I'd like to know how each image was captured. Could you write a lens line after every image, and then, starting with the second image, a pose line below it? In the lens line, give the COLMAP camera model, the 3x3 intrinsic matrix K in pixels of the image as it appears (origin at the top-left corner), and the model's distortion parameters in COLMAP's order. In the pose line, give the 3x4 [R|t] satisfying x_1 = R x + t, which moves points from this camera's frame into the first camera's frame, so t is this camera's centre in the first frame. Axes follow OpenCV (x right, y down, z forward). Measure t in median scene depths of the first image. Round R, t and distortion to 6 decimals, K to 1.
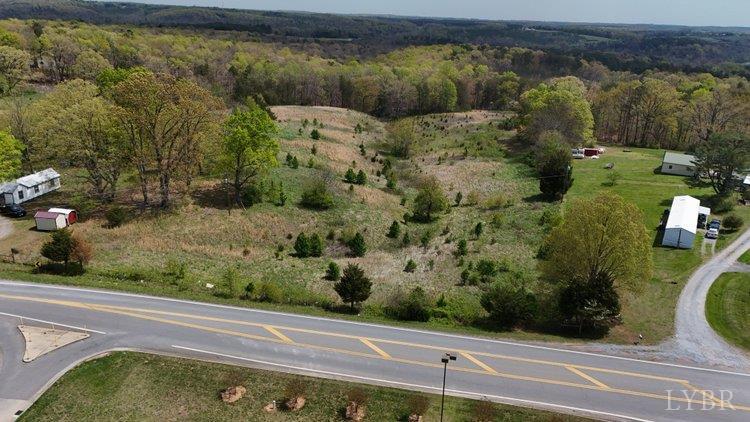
lens RADIAL K [[548.6, 0, 375.0], [0, 548.6, 211.0], [0, 0, 1]] dist [0.083579, -0.087707]
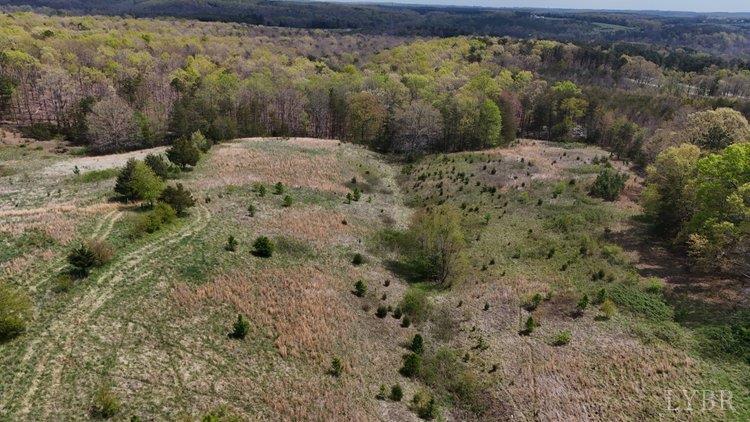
lens RADIAL K [[548.6, 0, 375.0], [0, 548.6, 211.0], [0, 0, 1]] dist [0.083579, -0.087707]
pose [[0.999974, -0.006774, -0.002640, -0.003922], [0.006822, 0.999804, 0.018572, -0.103385], [0.002514, -0.018590, 0.999824, 0.290059]]
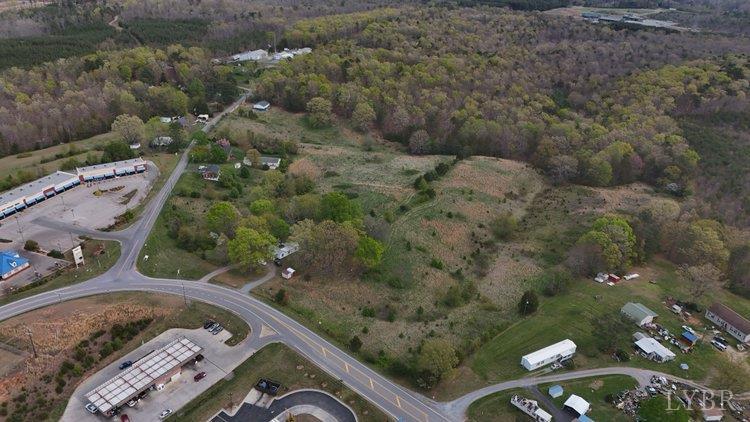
lens RADIAL K [[548.6, 0, 375.0], [0, 548.6, 211.0], [0, 0, 1]] dist [0.083579, -0.087707]
pose [[0.858136, 0.221441, -0.463213, 0.255550], [-0.169635, 0.973827, 0.151281, -0.204386], [0.484589, -0.051243, 0.873240, -0.295020]]
